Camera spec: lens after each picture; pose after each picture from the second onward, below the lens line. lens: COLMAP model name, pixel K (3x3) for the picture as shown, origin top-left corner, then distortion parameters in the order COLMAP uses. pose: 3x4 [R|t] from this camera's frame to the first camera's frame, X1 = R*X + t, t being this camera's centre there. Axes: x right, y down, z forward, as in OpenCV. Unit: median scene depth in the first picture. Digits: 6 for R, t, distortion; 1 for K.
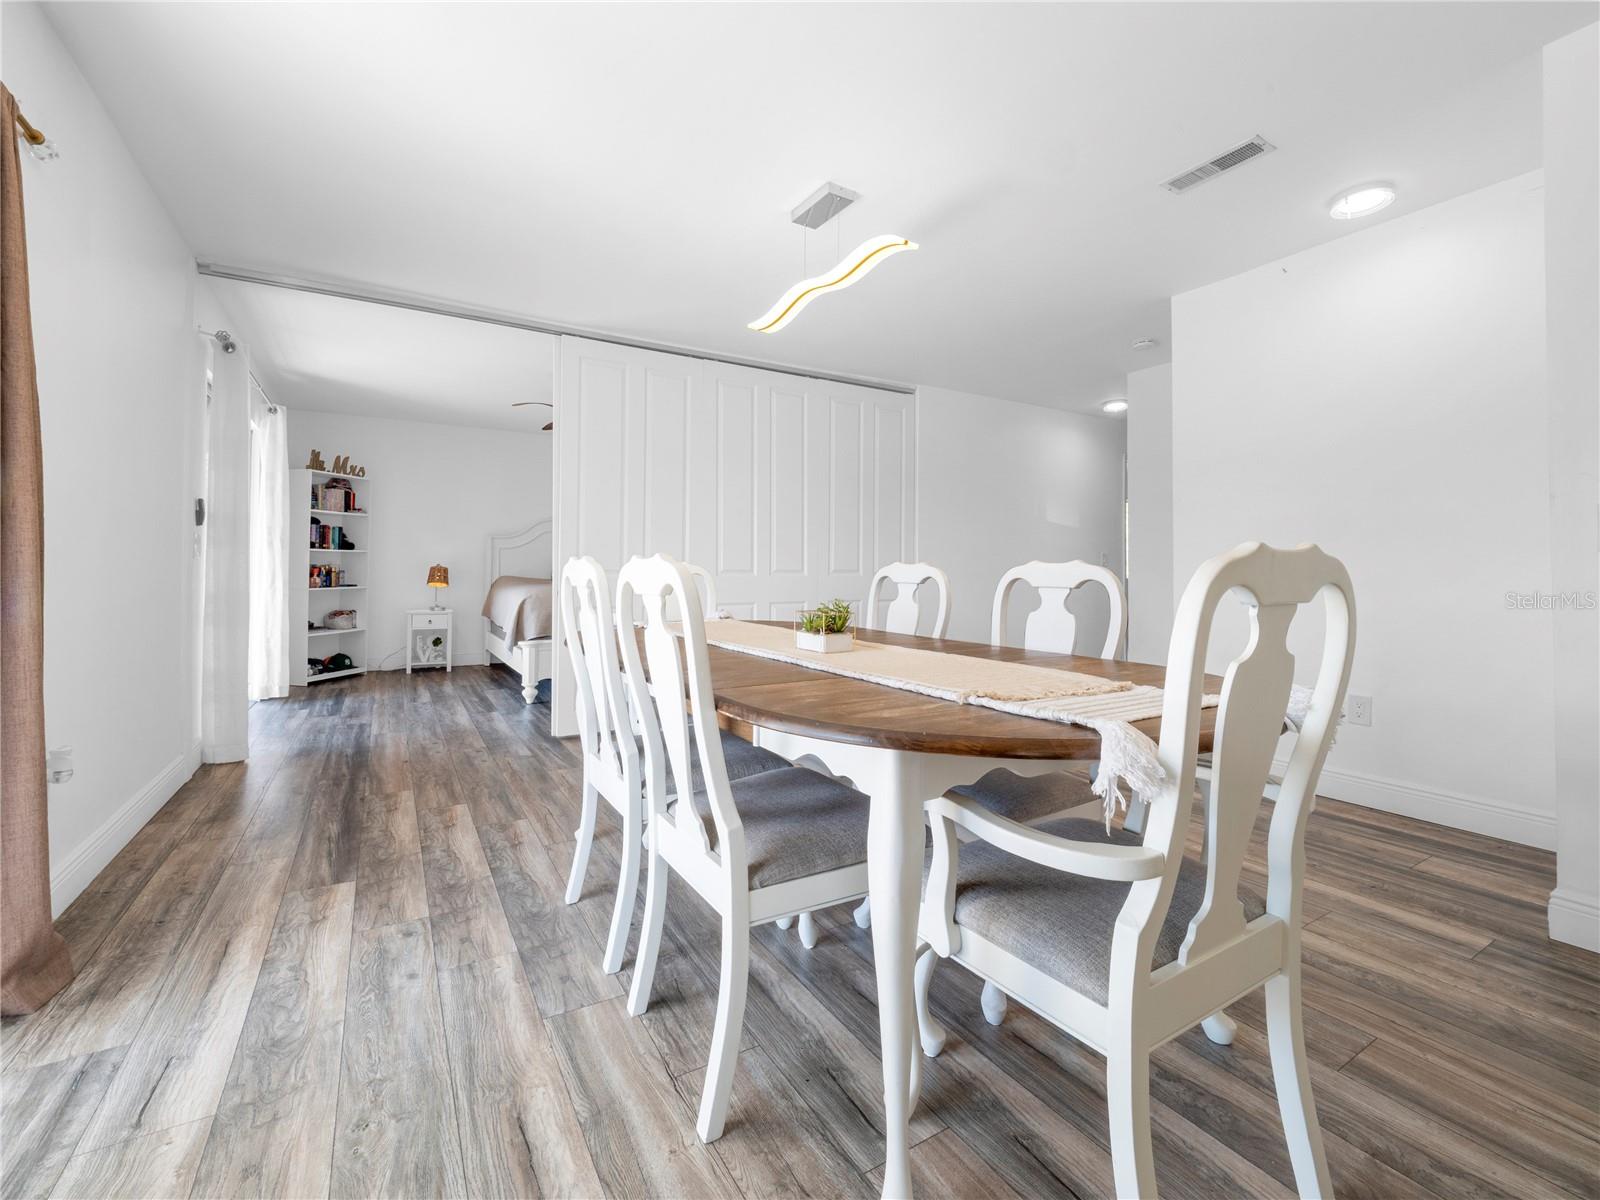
lens RADIAL K [[680.7, 0, 794.7], [0, 680.7, 572.7], [0, 0, 1]] dist [0.000434, -0.002318]
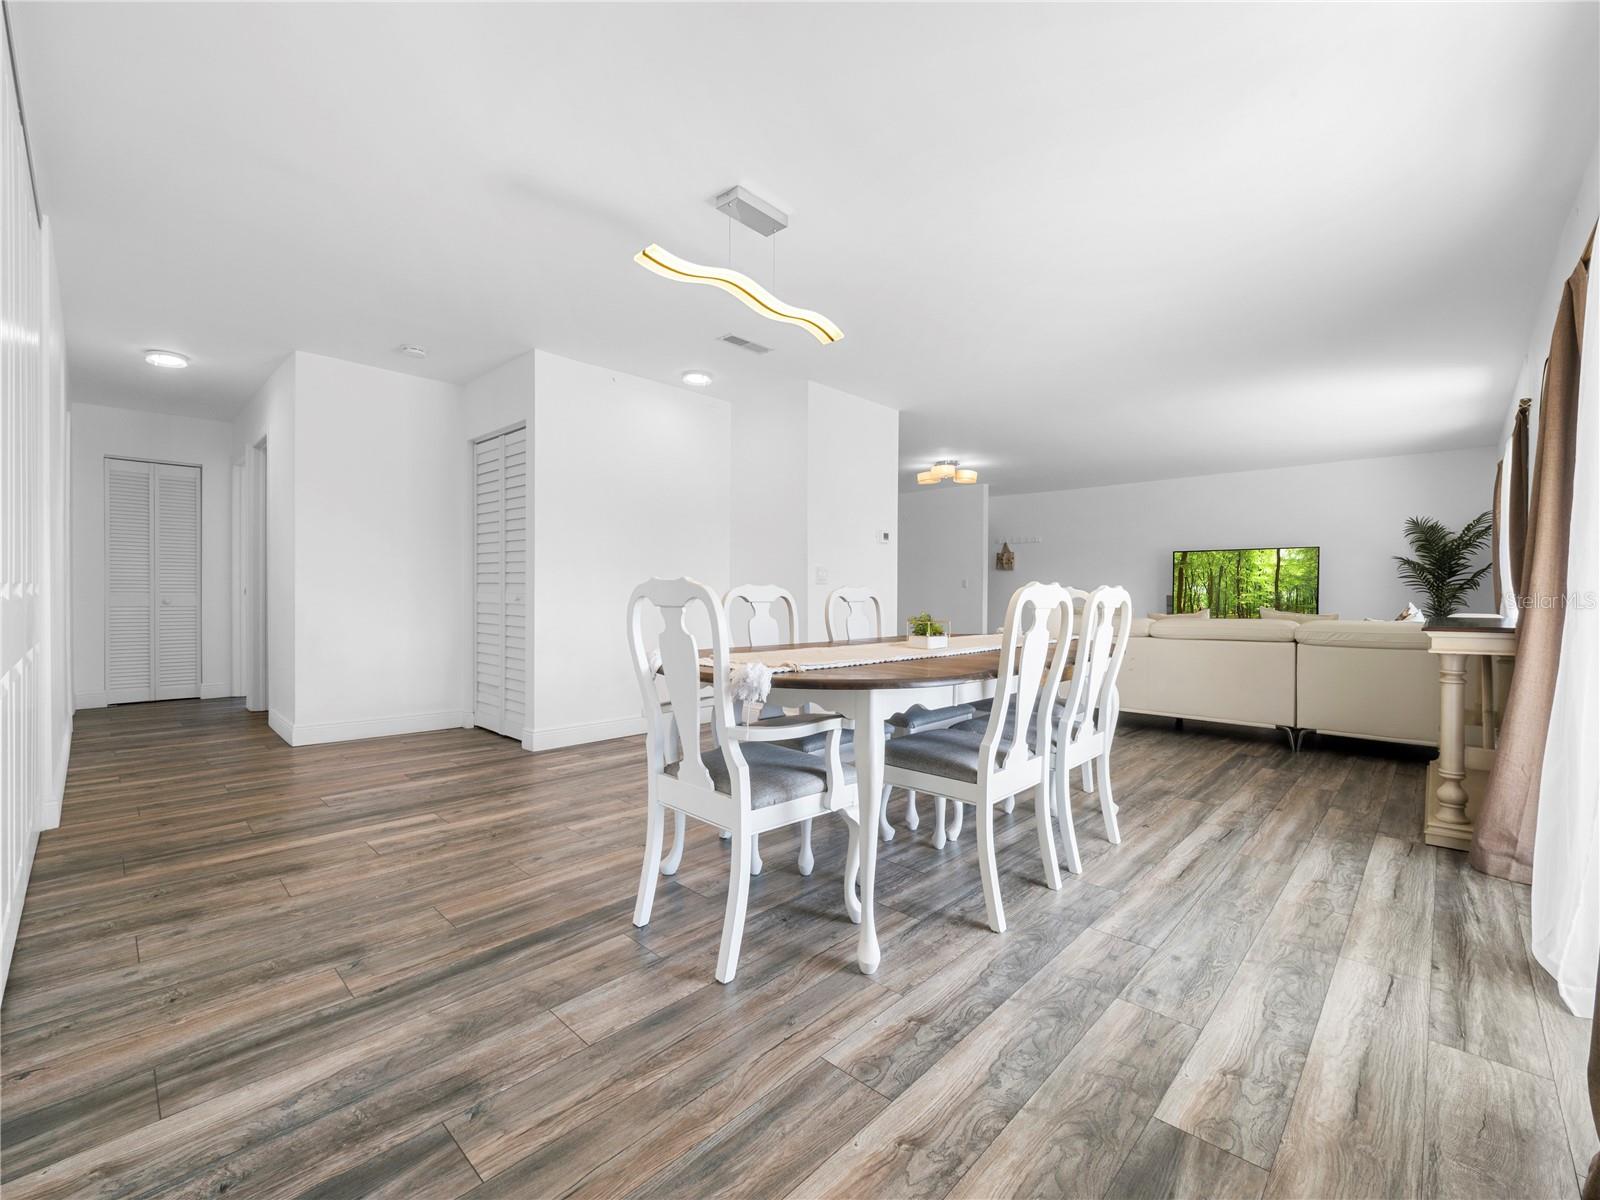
lens RADIAL K [[680.7, 0, 795.6], [0, 680.7, 610.6], [0, 0, 1]] dist [0.000434, -0.002318]
pose [[-0.259608, -0.030328, 0.965238, -1.225591], [-0.008976, 0.999539, 0.028992, -0.005735], [-0.965672, -0.001137, -0.259761, 1.587833]]
